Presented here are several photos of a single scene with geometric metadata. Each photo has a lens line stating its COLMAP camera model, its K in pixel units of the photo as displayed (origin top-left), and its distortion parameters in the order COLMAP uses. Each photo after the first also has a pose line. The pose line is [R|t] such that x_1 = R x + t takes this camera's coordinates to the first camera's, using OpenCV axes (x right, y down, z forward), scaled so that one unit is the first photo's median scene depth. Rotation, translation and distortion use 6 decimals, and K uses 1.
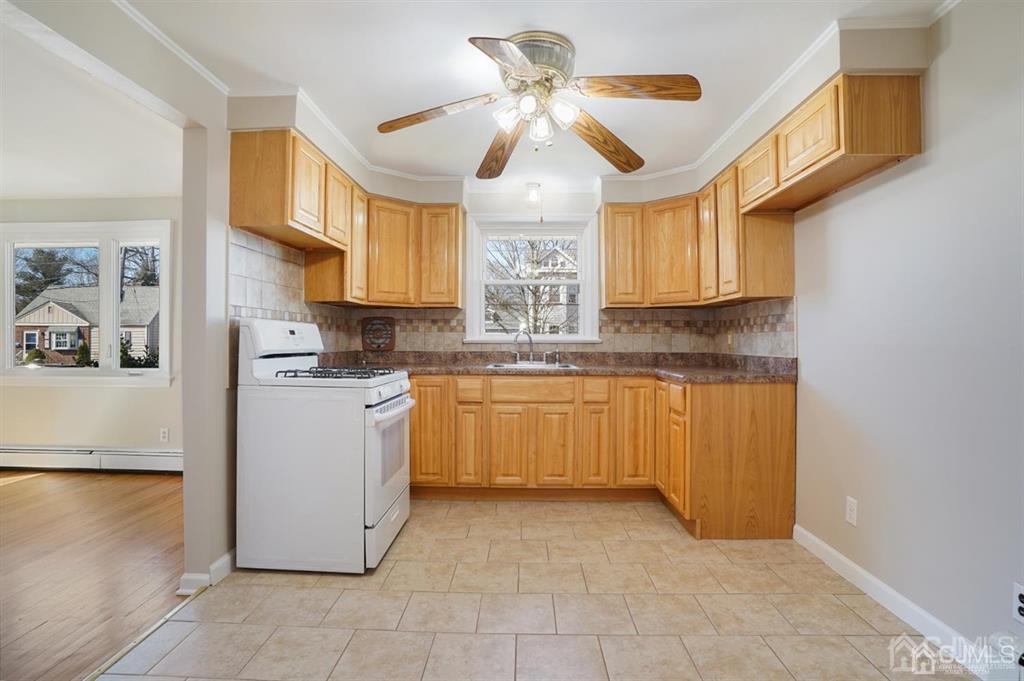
lens RADIAL K [[514.4, 0, 512.0], [0, 514.4, 340.5], [0, 0, 1]] dist [-0.000727, 0.000039]
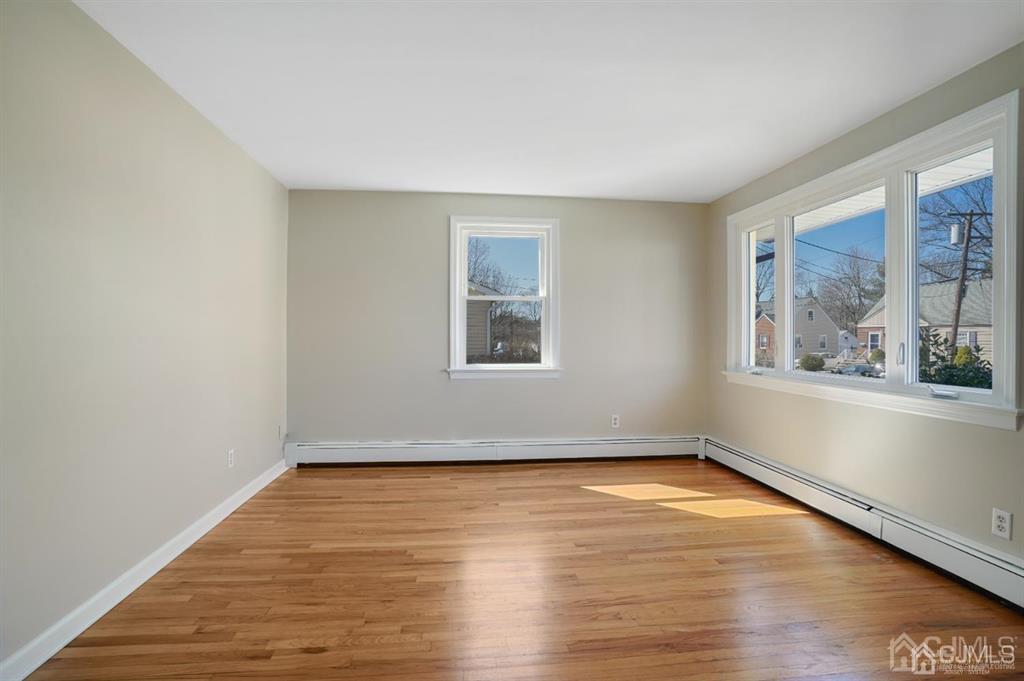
lens RADIAL K [[470.9, 0, 512.0], [0, 470.9, 340.5], [0, 0, 1]] dist [-0.014194, 0.000193]
pose [[0.141158, 0.004807, -0.989975, -0.070252], [-0.007787, 0.999963, 0.003745, 0.001654], [0.989956, 0.007180, 0.141191, 0.109140]]
